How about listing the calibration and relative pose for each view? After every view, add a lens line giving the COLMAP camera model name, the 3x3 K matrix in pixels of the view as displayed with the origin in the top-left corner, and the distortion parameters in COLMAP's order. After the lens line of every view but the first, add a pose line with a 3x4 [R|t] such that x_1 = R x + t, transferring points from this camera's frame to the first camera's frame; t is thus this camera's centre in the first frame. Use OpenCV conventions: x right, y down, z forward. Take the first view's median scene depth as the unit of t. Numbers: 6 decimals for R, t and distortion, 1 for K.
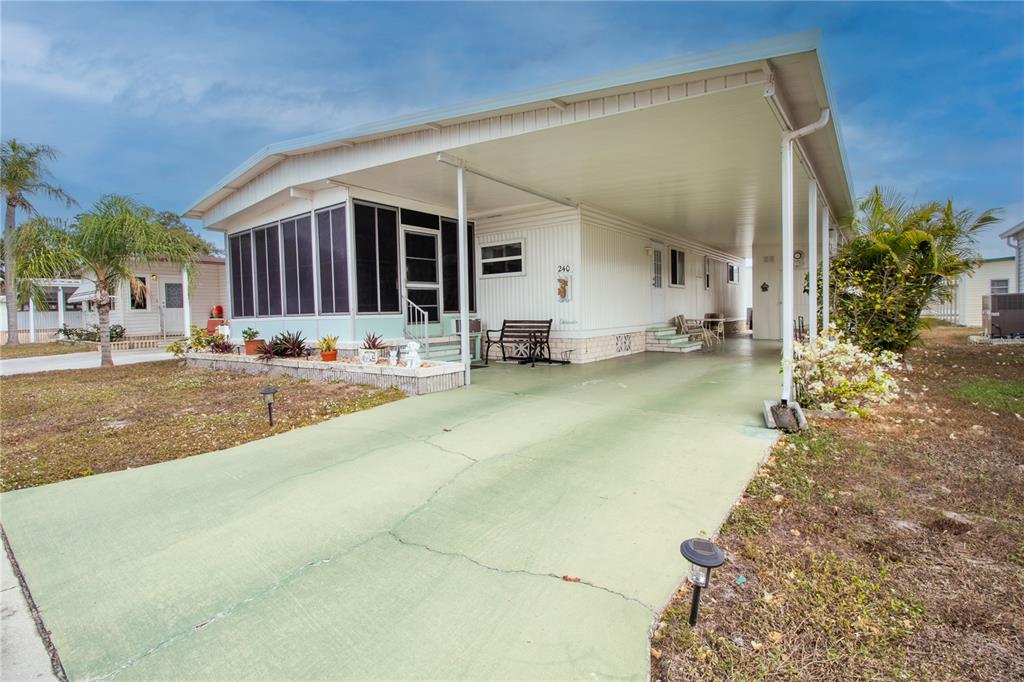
lens RADIAL K [[479.6, 0, 518.1], [0, 479.6, 327.7], [0, 0, 1]] dist [0.000577, 0.000217]
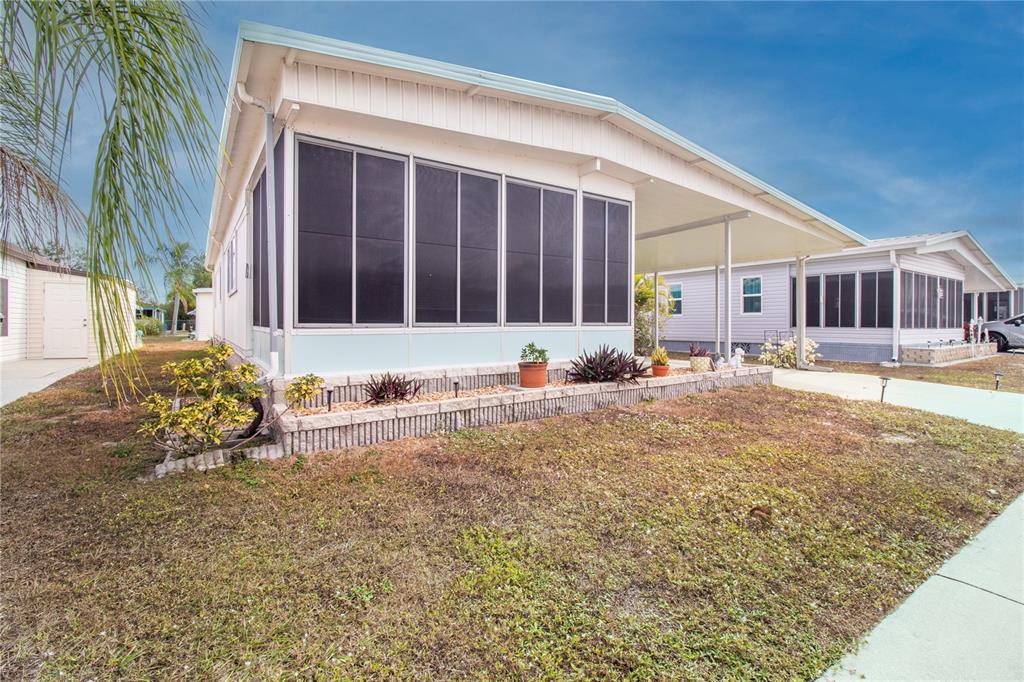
lens RADIAL K [[479.6, 0, 518.1], [0, 479.6, 327.7], [0, 0, 1]] dist [0.000577, 0.000217]
pose [[0.326252, 0.020847, 0.945053, -1.116344], [0.029976, 0.999026, -0.032386, 0.000593], [-0.944808, 0.038895, 0.325309, 0.795510]]
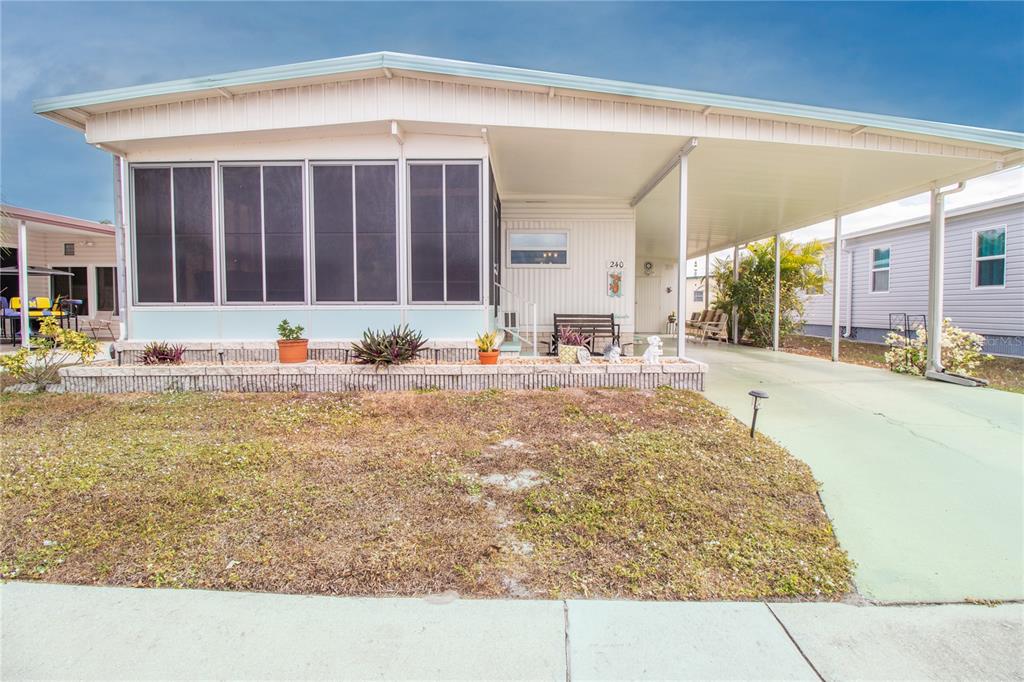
lens RADIAL K [[479.0, 0, 525.2], [0, 479.0, 338.5], [0, 0, 1]] dist [-0.022575, 0.000385]
pose [[0.805007, -0.017099, 0.593018, -0.665726], [0.001251, 0.999631, 0.027125, 0.007020], [-0.593263, -0.021095, 0.804732, 0.285979]]
